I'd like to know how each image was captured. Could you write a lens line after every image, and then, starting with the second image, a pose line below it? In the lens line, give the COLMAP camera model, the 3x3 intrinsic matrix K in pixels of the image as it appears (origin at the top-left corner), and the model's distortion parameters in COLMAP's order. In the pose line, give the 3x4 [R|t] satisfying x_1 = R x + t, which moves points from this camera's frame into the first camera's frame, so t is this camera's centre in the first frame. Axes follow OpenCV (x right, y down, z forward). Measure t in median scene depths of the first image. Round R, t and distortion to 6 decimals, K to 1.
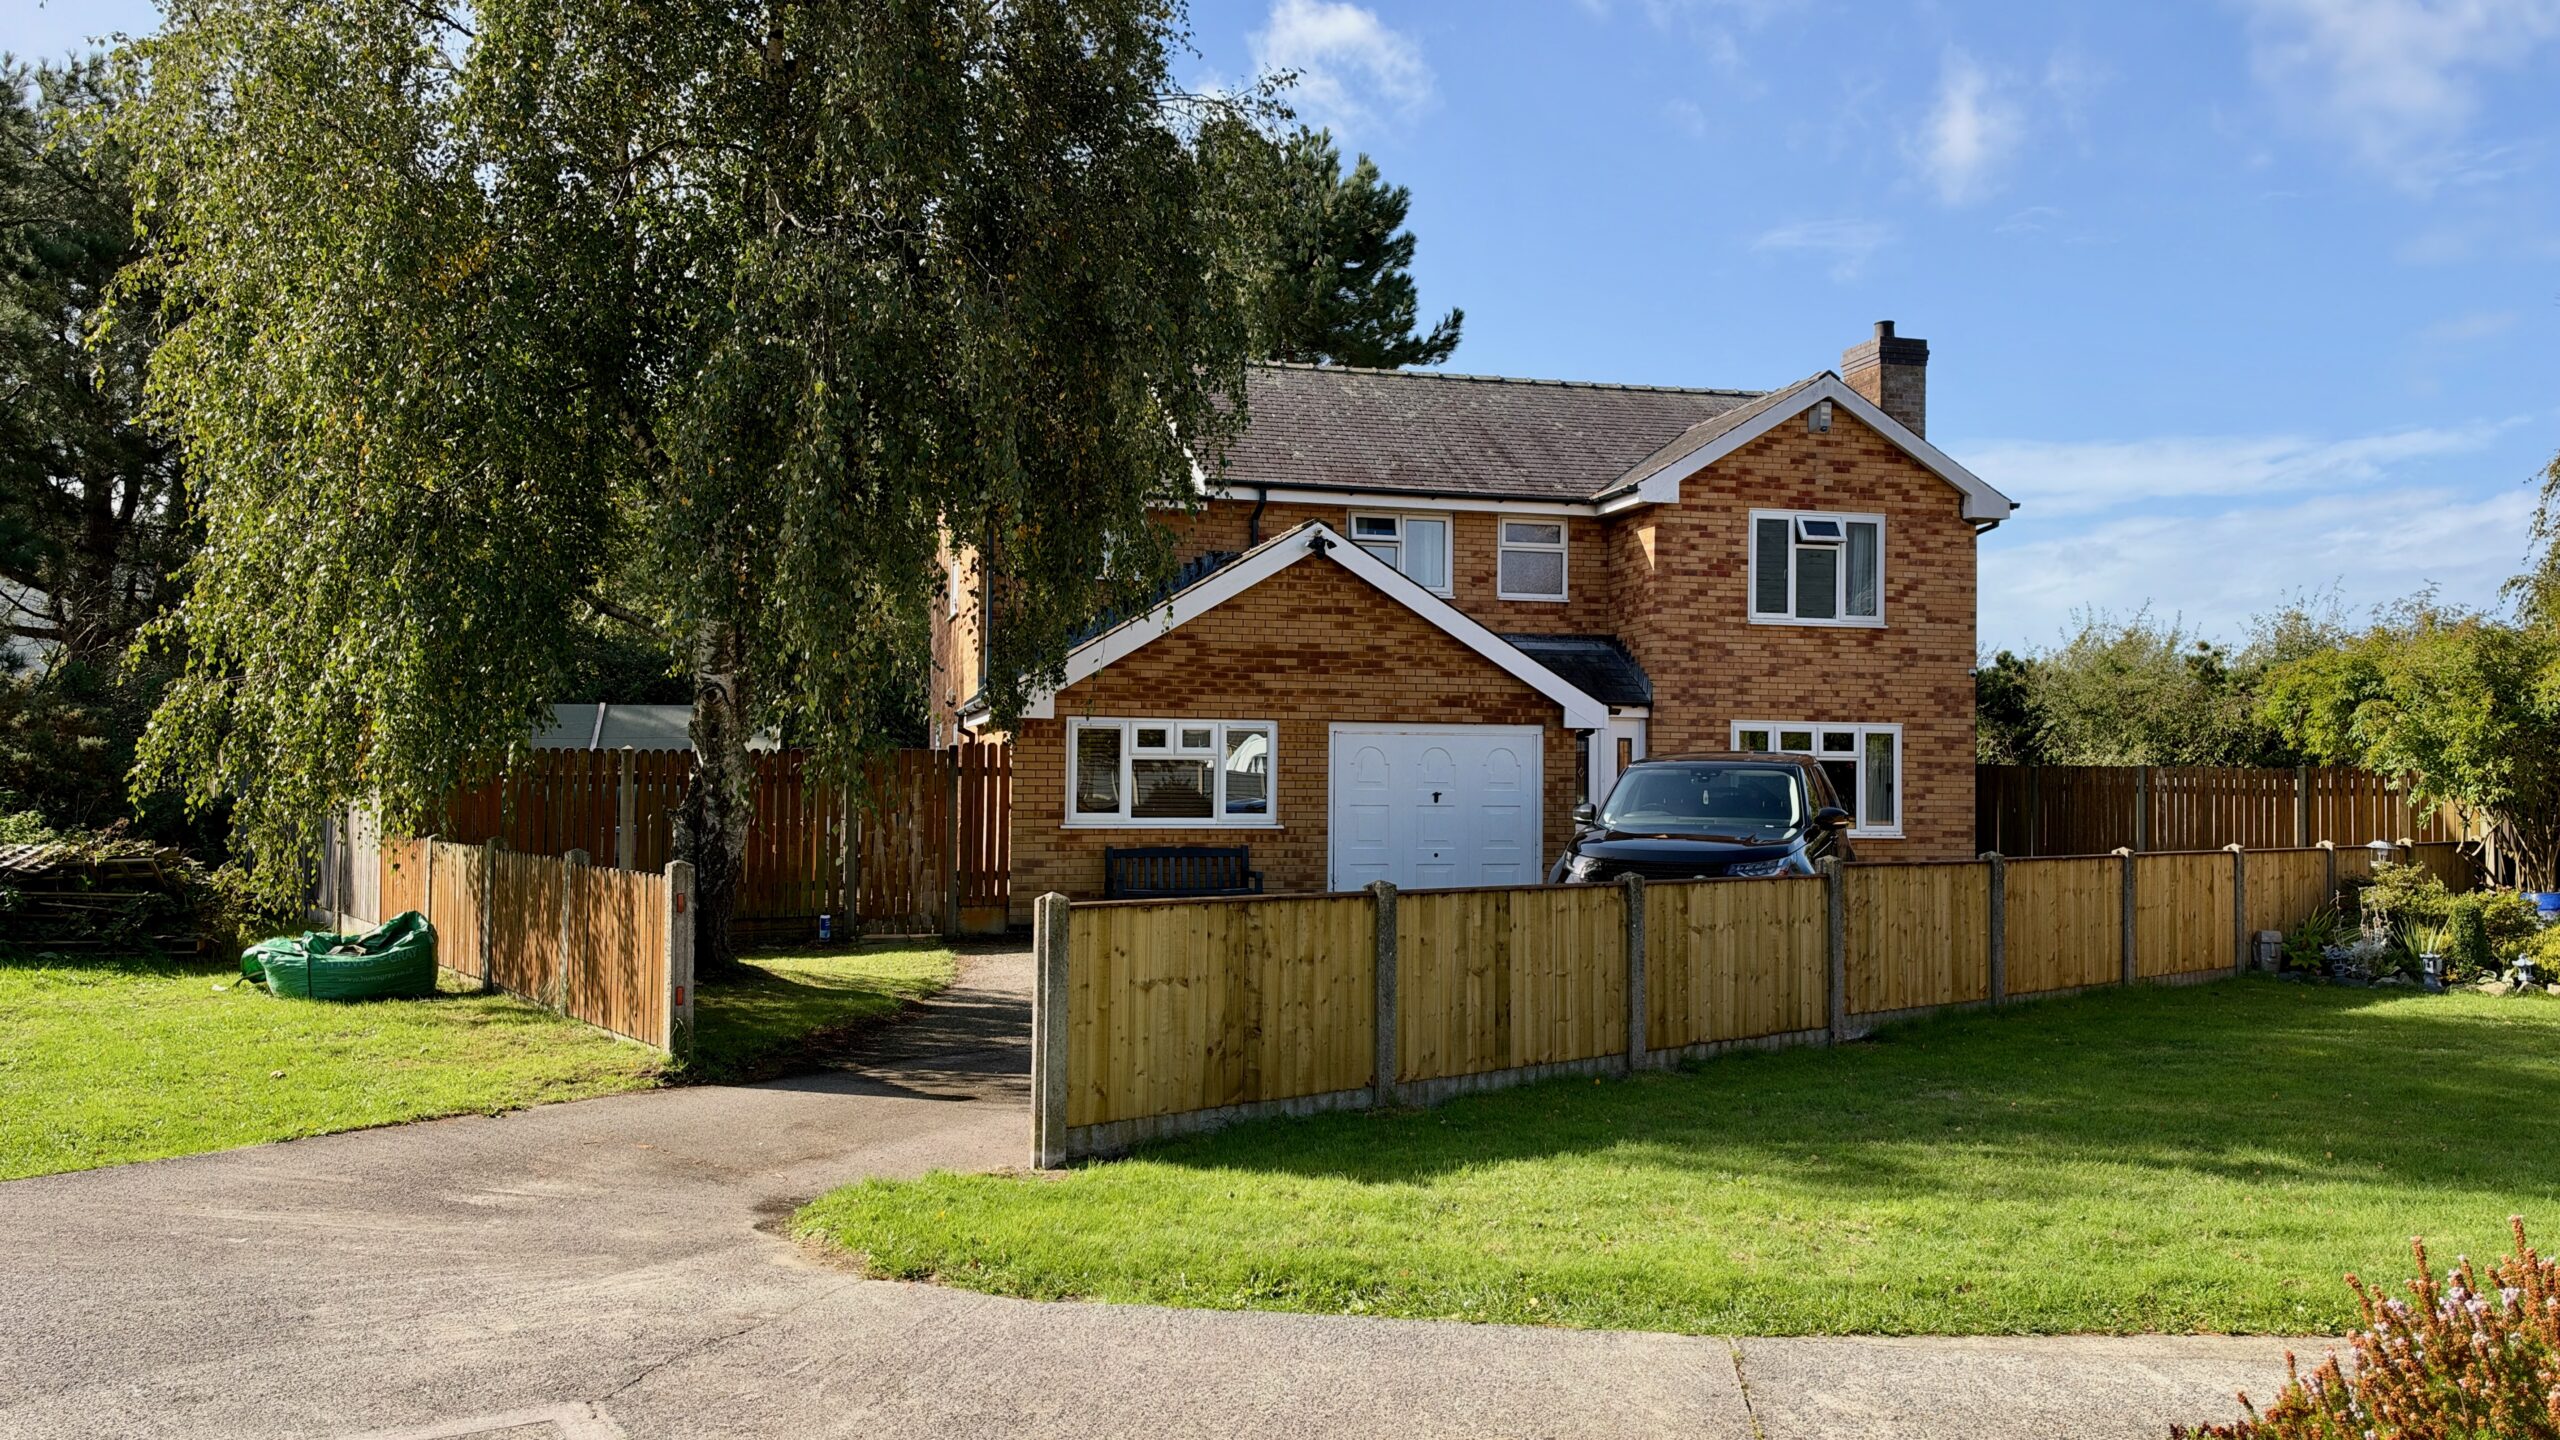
lens RADIAL K [[1836.3, 0, 1284.5], [0, 1836.3, 710.0], [0, 0, 1]] dist [0.095121, -0.002832]
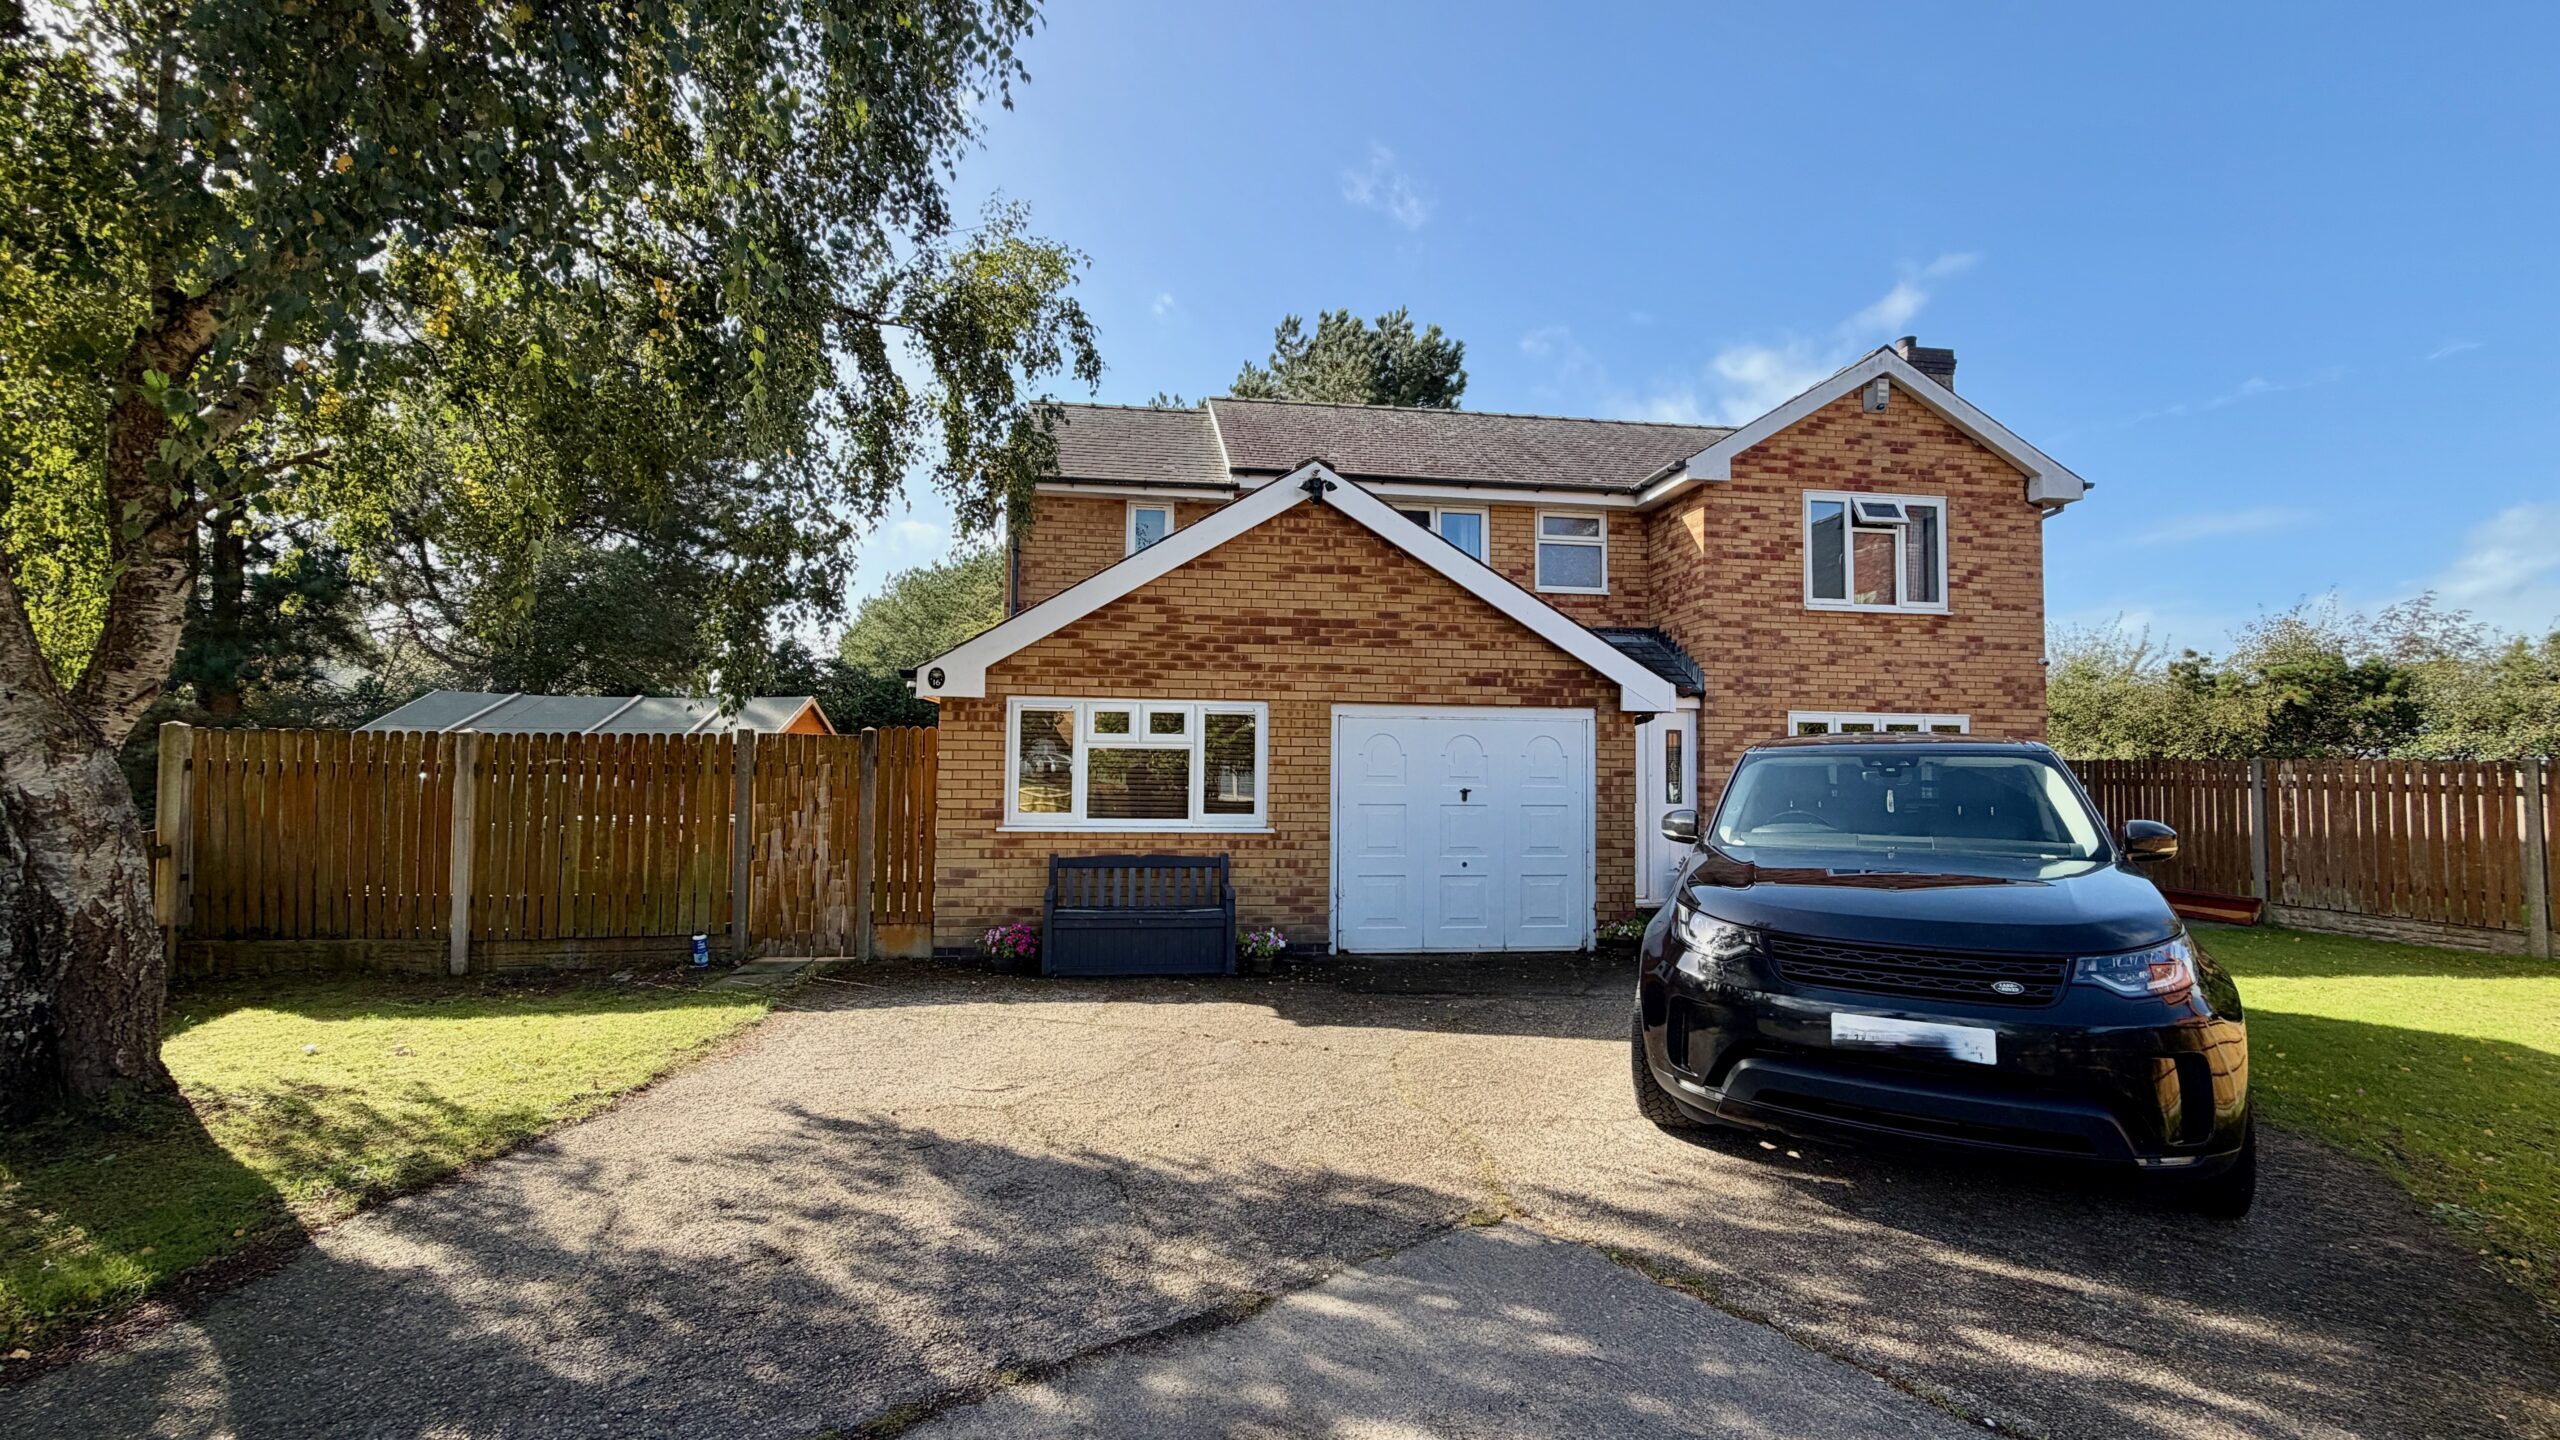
lens RADIAL K [[997.5, 0, 1282.9], [0, 997.5, 702.9], [0, 0, 1]] dist [-0.003688, 0.000396]
pose [[0.991575, -0.005445, -0.129422, 0.051018], [0.001486, 0.999529, -0.030668, 0.016766], [0.129528, 0.030217, 0.991115, 0.463113]]
